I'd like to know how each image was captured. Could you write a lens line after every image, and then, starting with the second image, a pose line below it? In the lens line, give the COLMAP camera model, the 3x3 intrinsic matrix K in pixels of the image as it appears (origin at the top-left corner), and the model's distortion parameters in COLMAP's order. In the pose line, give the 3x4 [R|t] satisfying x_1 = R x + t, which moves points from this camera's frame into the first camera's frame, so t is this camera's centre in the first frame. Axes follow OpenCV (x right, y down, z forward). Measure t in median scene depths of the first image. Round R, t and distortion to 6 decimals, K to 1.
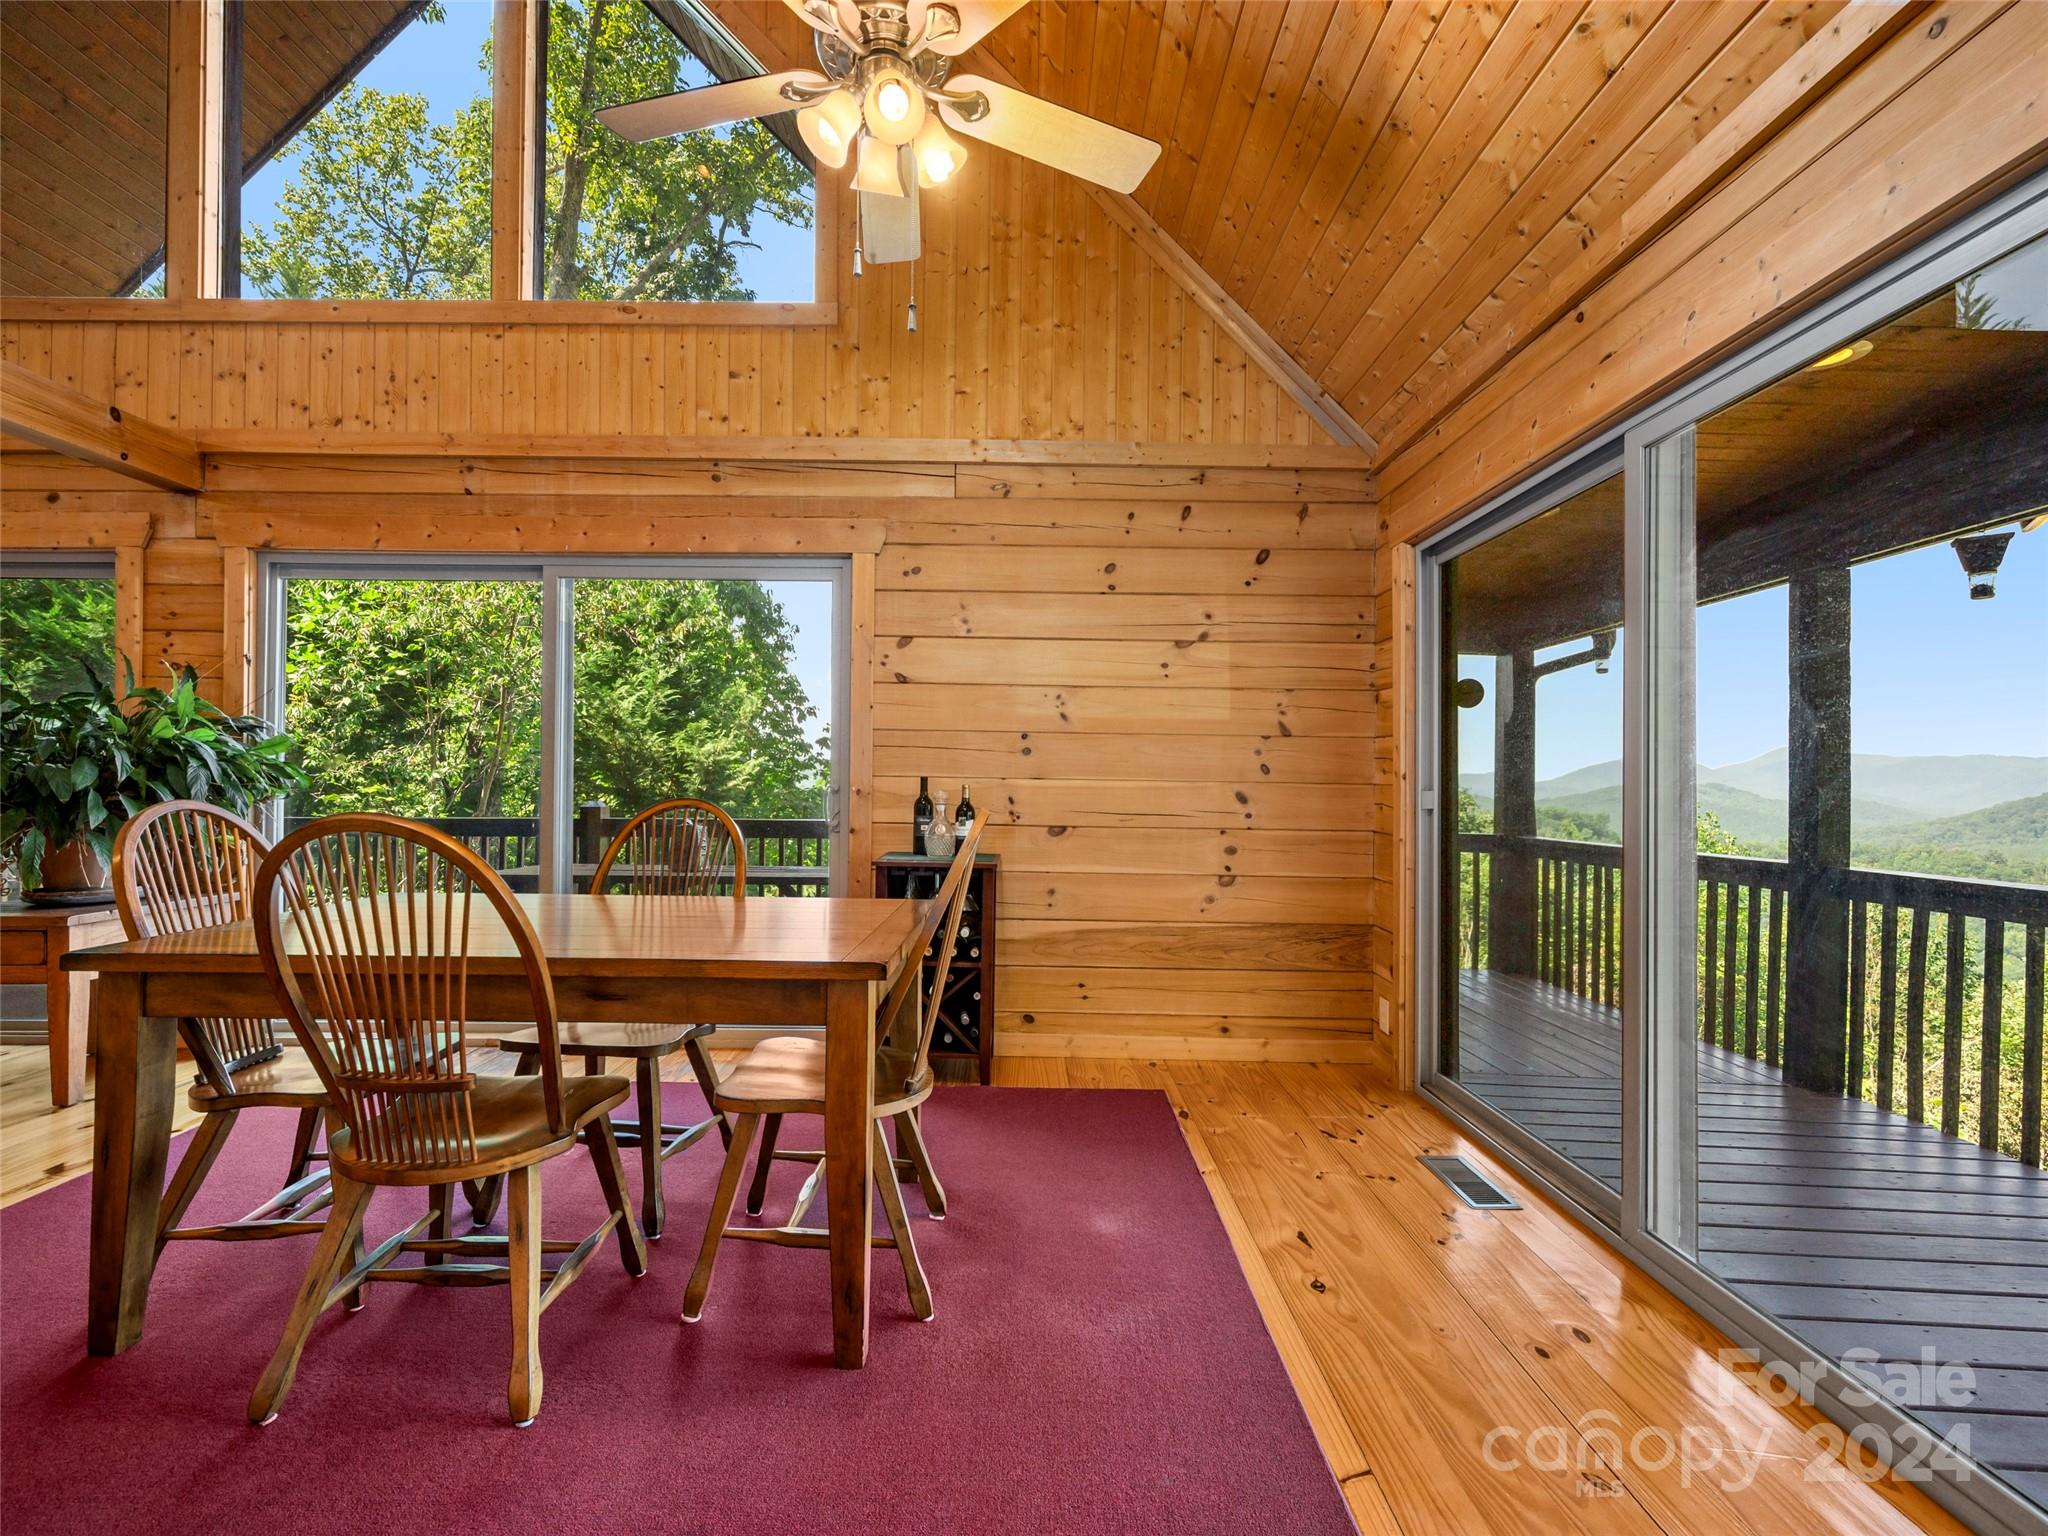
lens RADIAL K [[918.6, 0, 1021.3], [0, 918.6, 780.0], [0, 0, 1]] dist [0.000920, -0.000255]
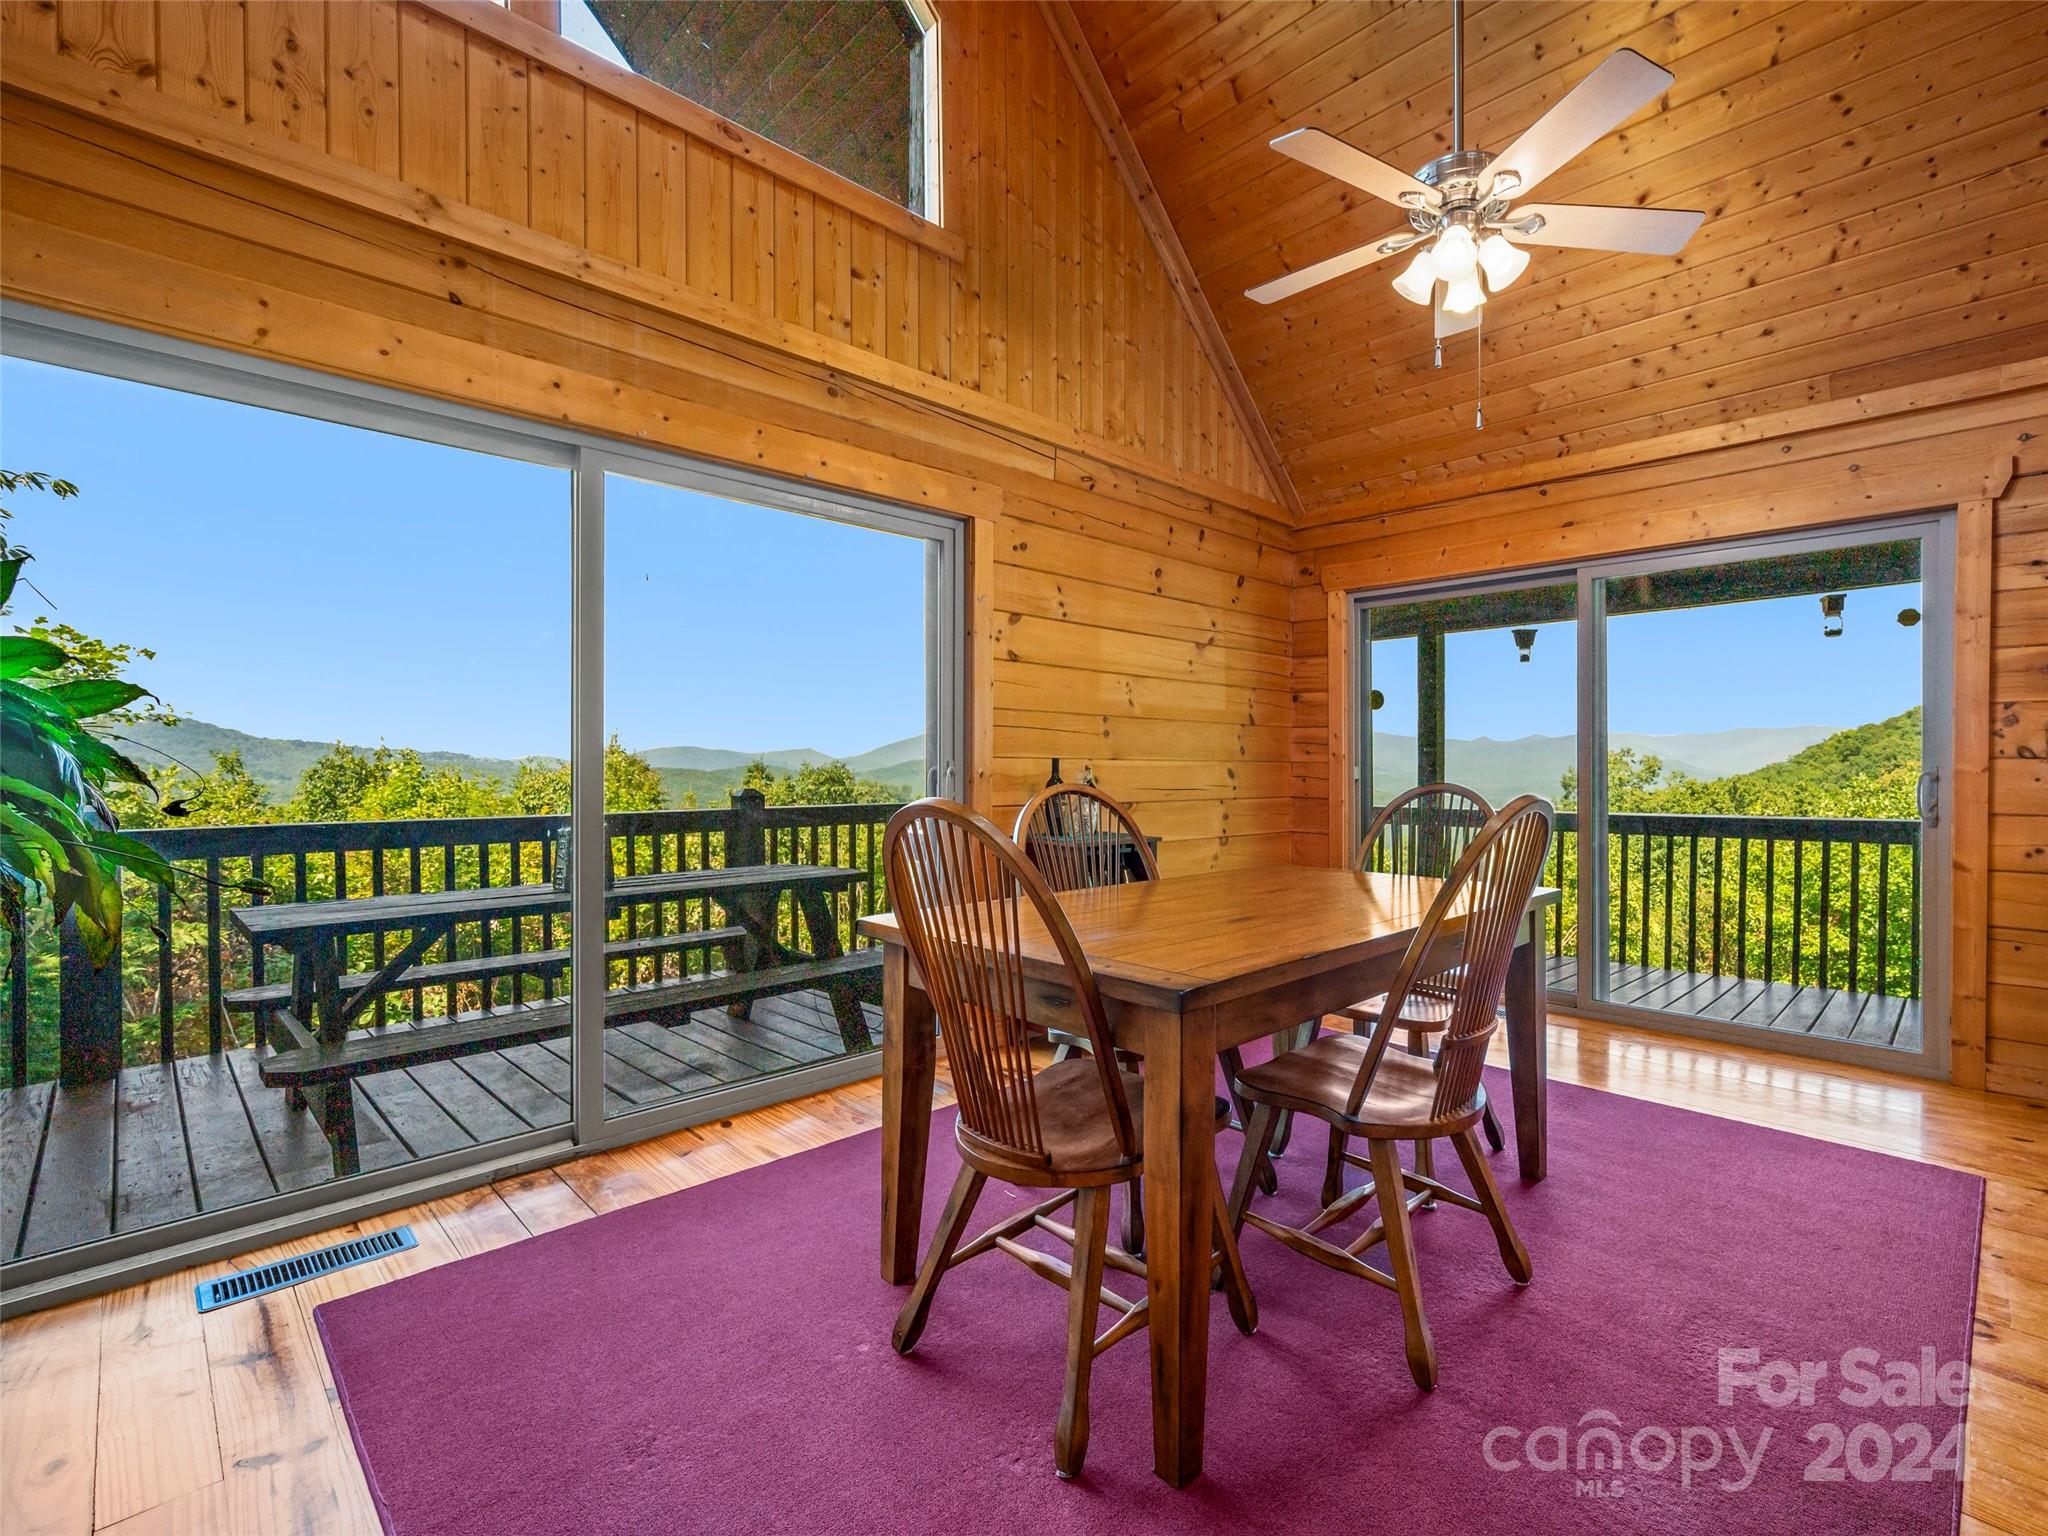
lens RADIAL K [[930.2, 0, 1171.1], [0, 930.2, 770.3], [0, 0, 1]] dist [-0.000198, -0.000274]
pose [[0.664959, -0.014815, 0.746733, -0.754255], [0.002633, 0.999844, 0.017491, -0.007566], [-0.746875, -0.009665, 0.664894, 0.225492]]
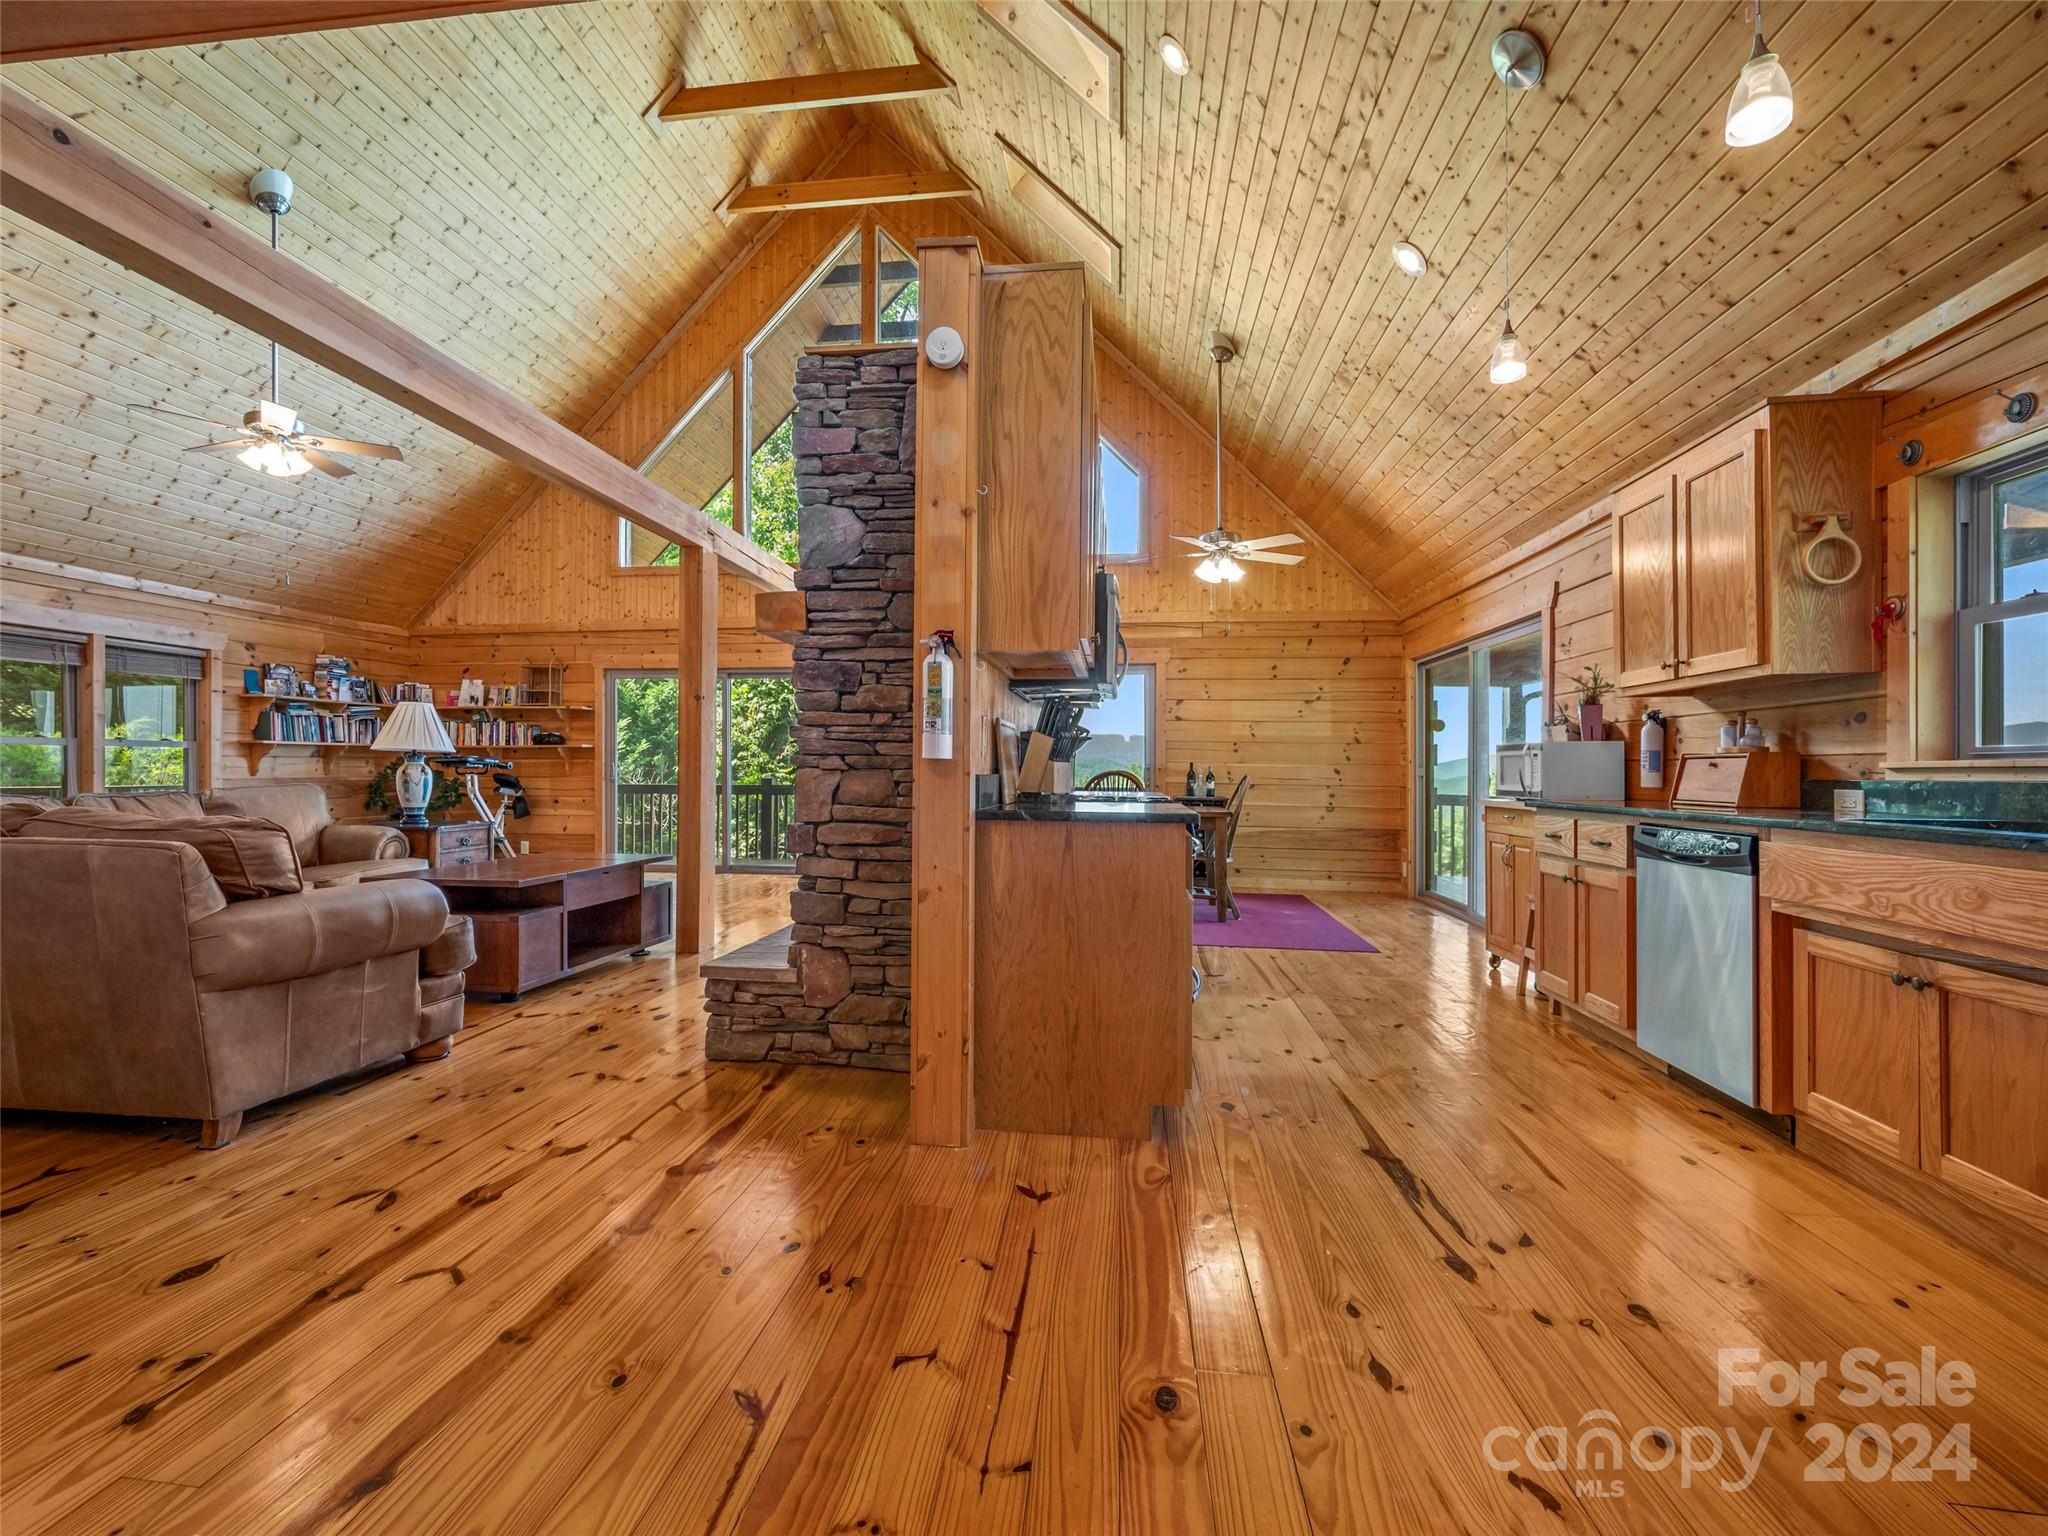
lens RADIAL K [[922.5, 0, 989.3], [0, 922.5, 761.1], [0, 0, 1]] dist [0.004442, -0.000152]
pose [[0.990440, -0.003226, -0.137906, -0.278188], [0.002721, 0.999989, -0.003851, 0.000598], [0.137917, 0.003439, 0.990438, -1.295773]]
